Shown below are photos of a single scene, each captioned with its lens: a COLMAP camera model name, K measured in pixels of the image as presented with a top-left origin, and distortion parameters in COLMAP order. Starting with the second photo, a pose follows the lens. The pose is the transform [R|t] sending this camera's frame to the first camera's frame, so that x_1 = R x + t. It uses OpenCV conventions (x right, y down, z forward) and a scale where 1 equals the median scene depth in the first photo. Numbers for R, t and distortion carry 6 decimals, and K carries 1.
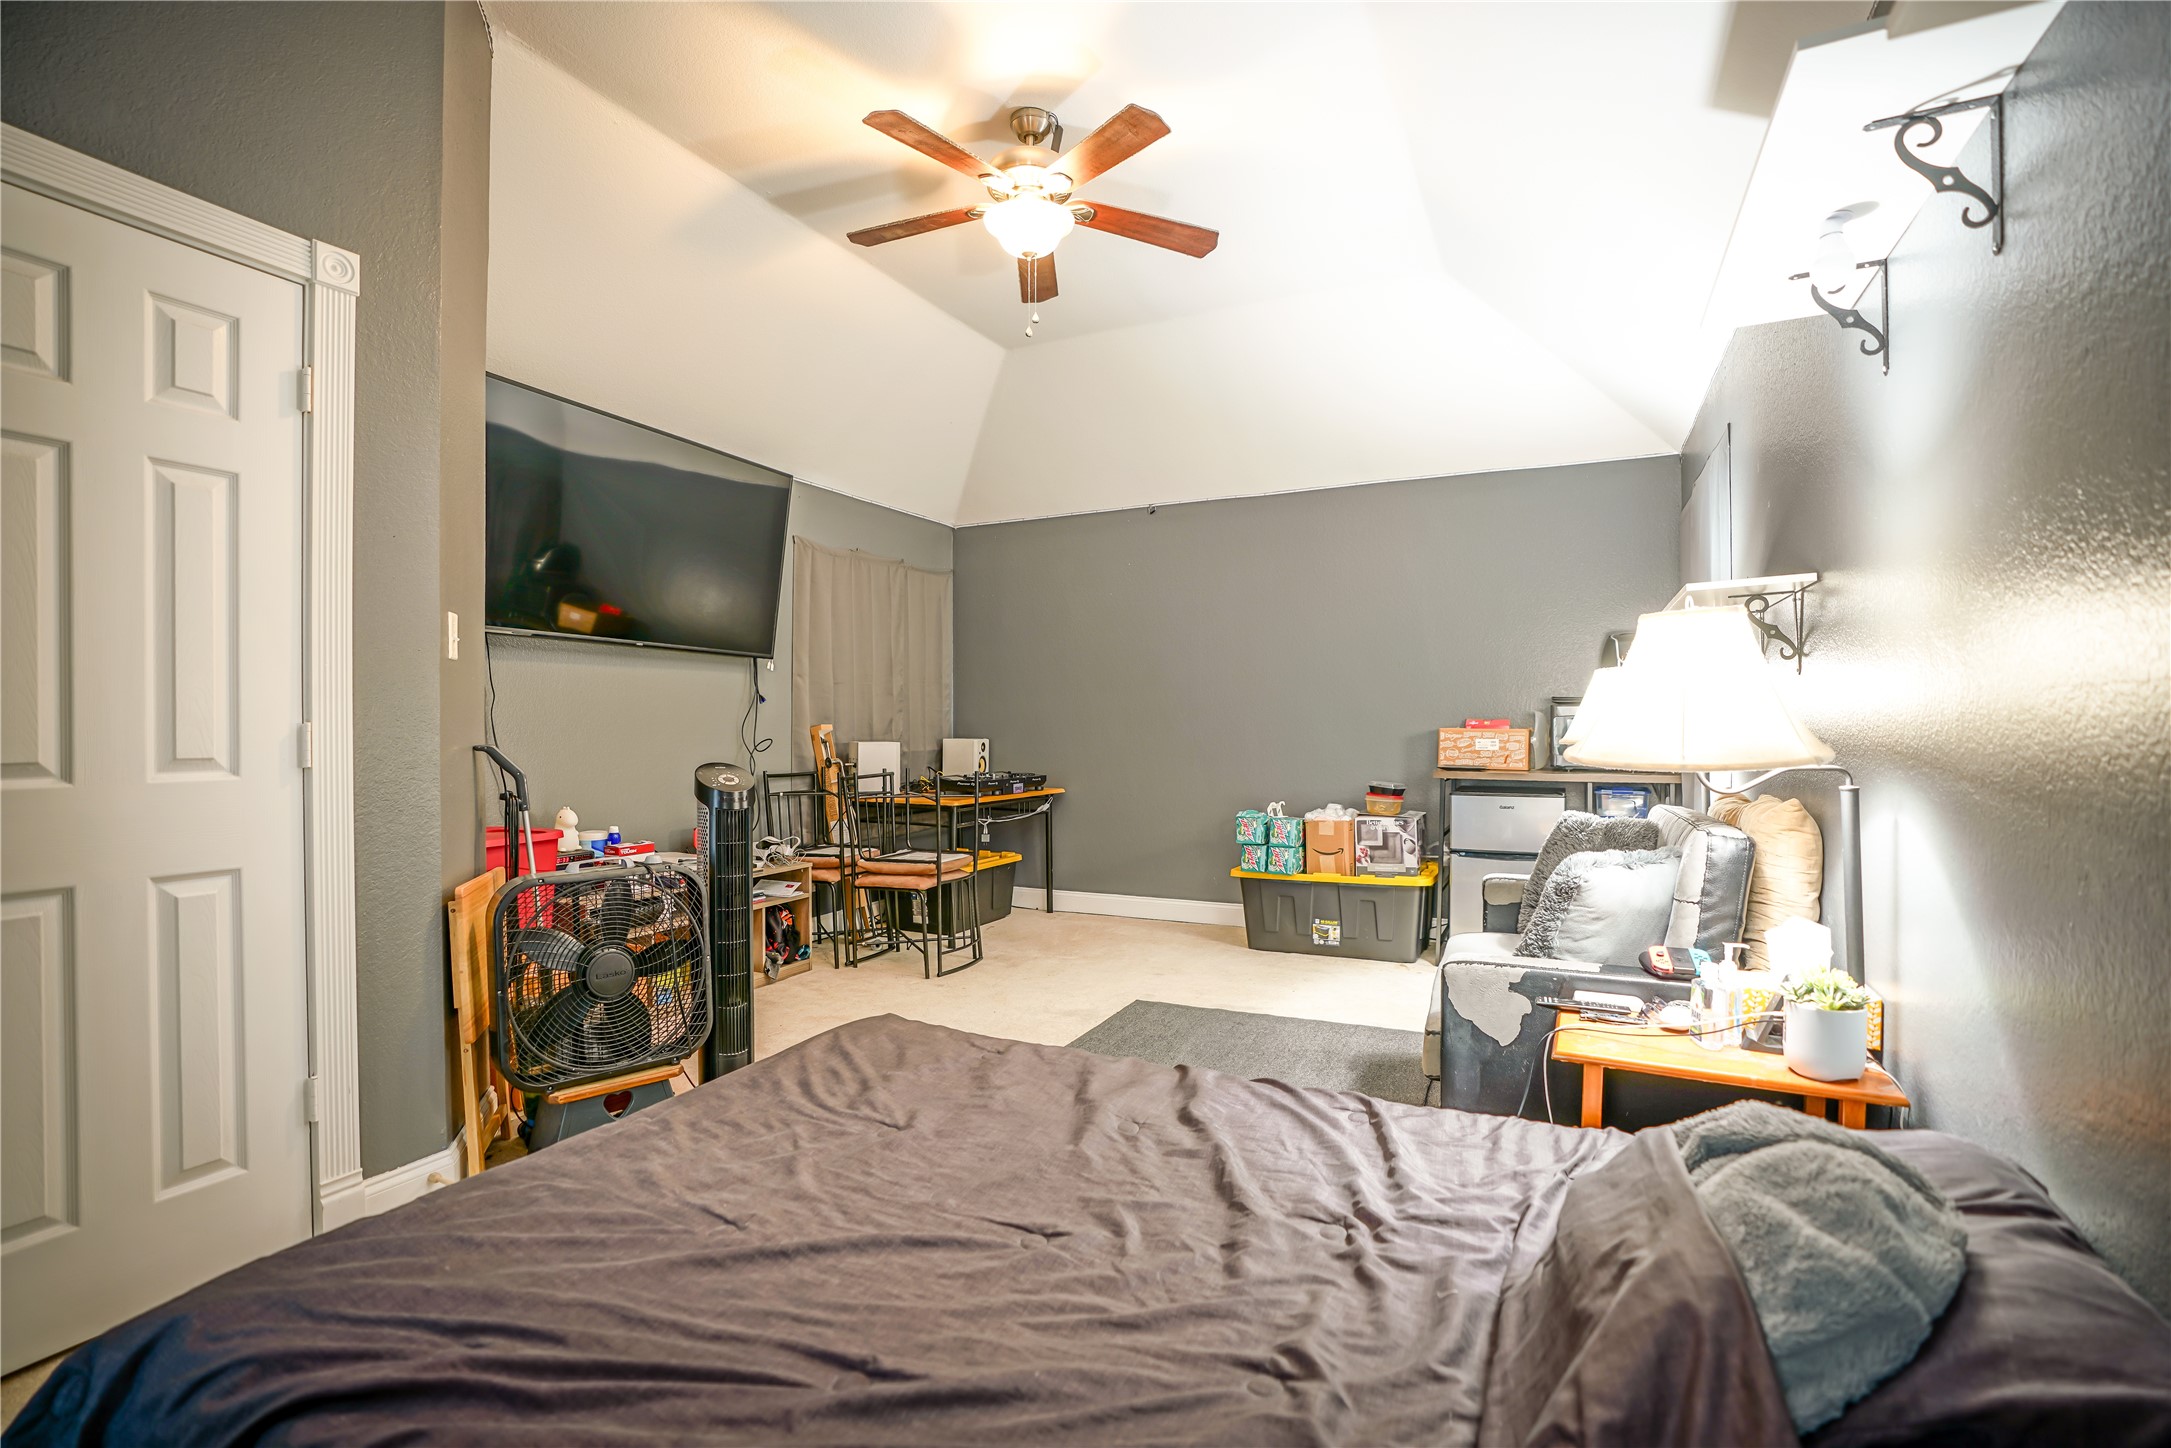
lens RADIAL K [[1014.8, 0, 1079.1], [0, 1014.8, 729.9], [0, 0, 1]] dist [-0.068220, 0.025350]
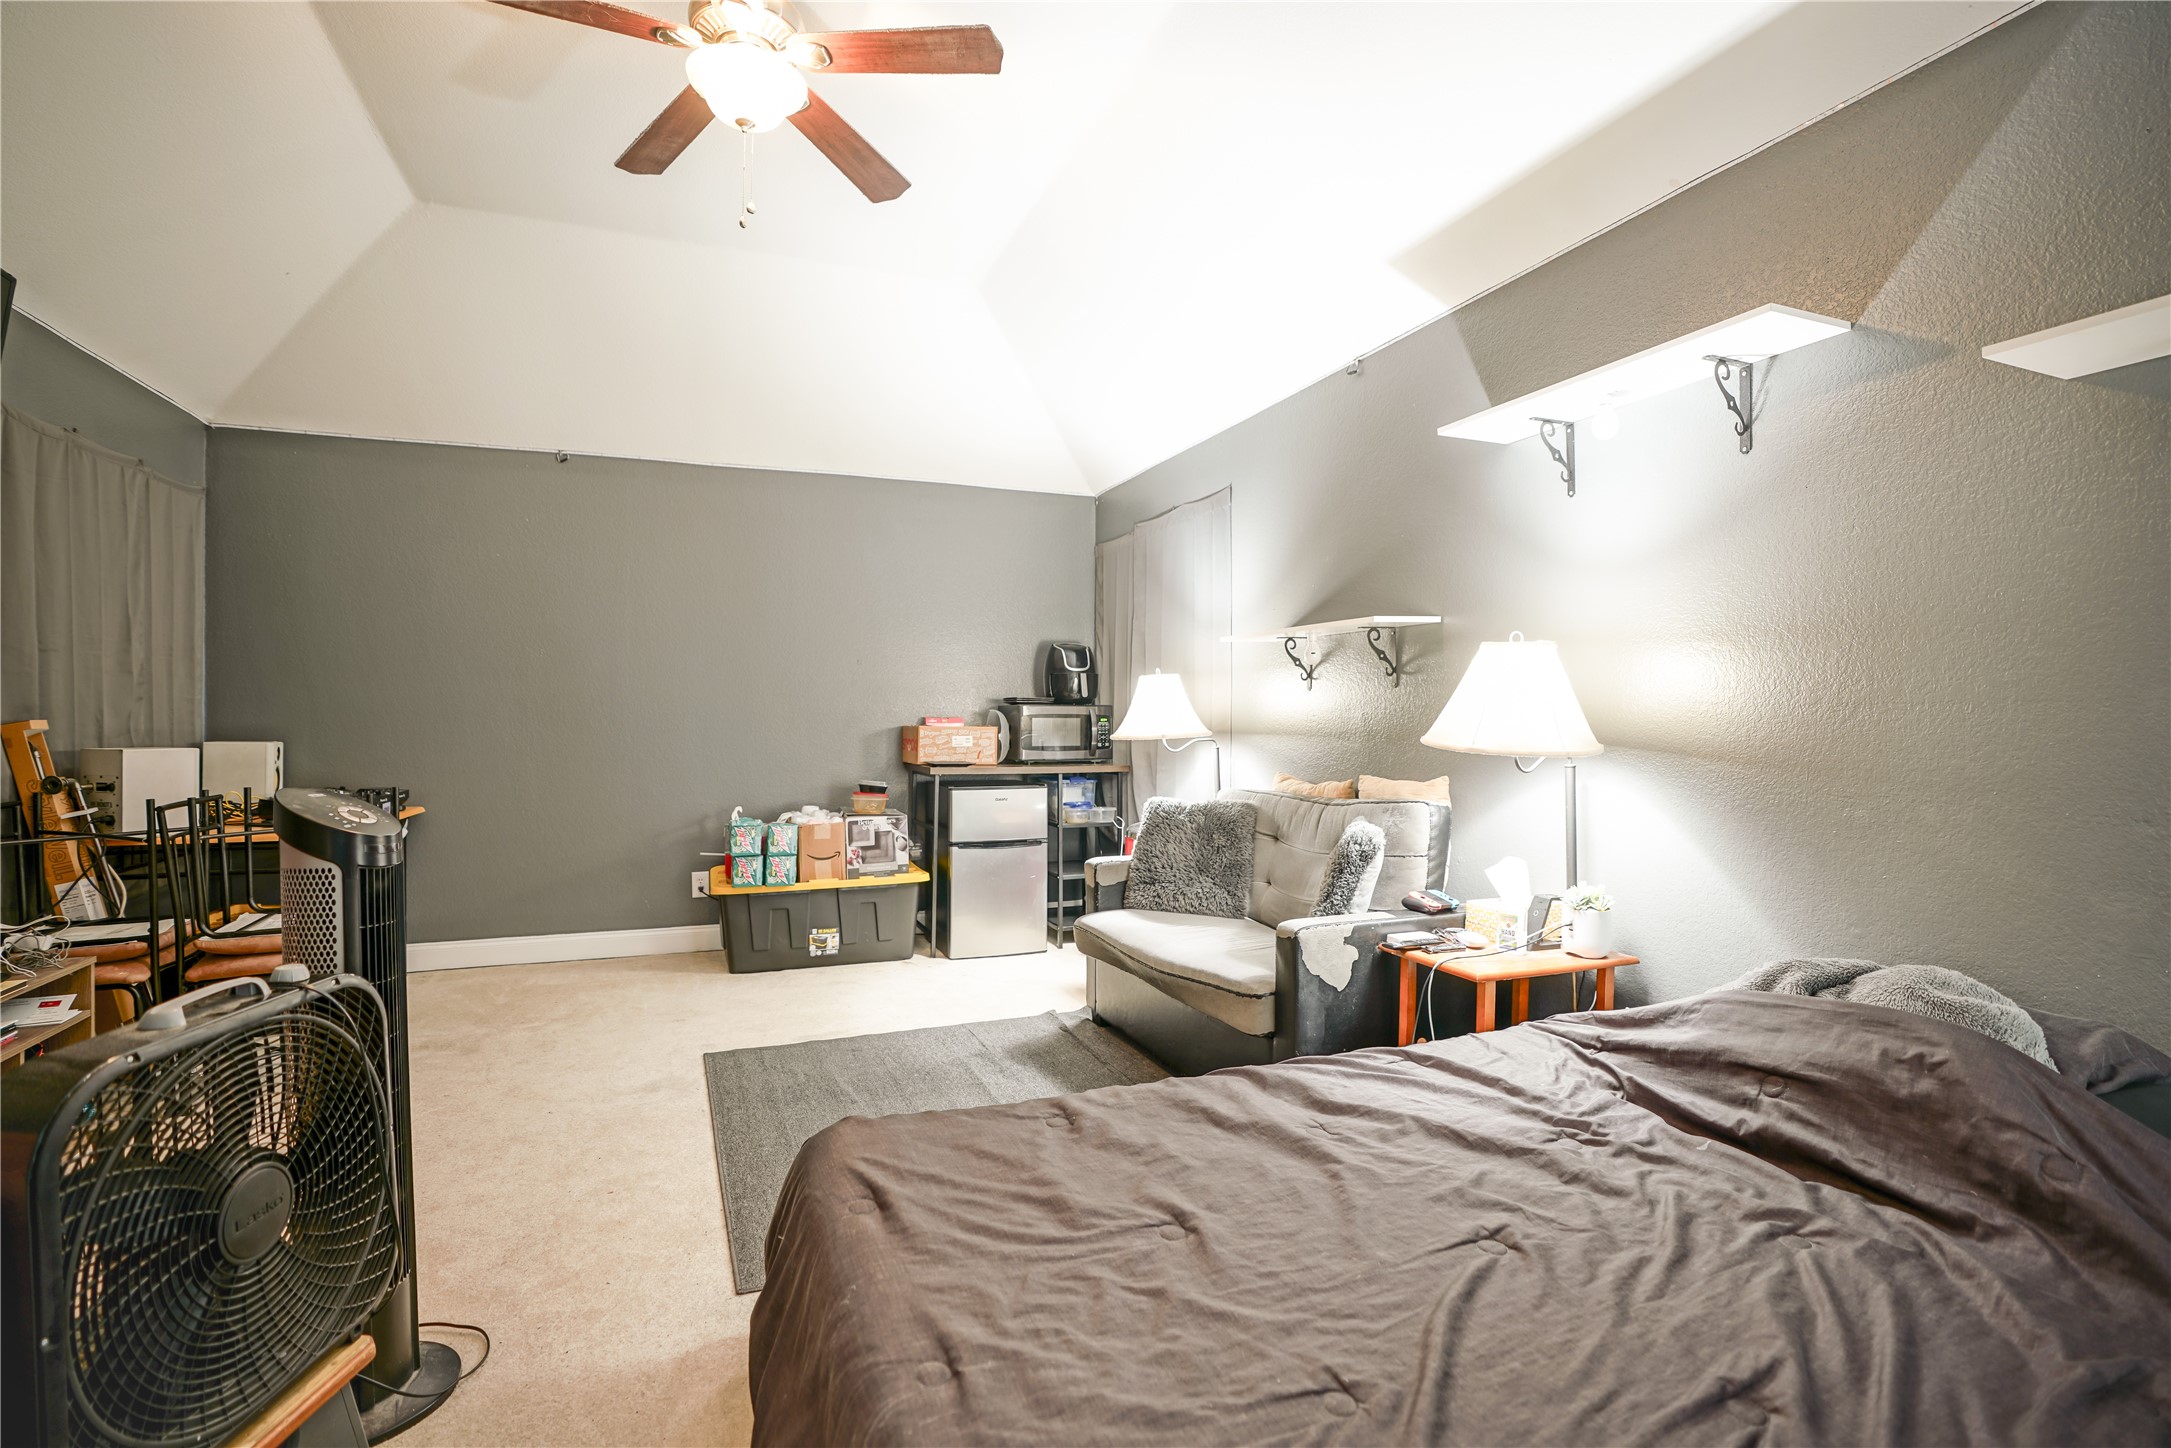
lens RADIAL K [[1014.8, 0, 1078.5], [0, 1014.8, 728.3], [0, 0, 1]] dist [-0.068220, 0.025350]
pose [[0.656974, -0.001948, 0.753910, -0.326689], [0.001272, 0.999998, 0.001475, -0.000863], [-0.753912, -0.000010, 0.656976, 0.206904]]
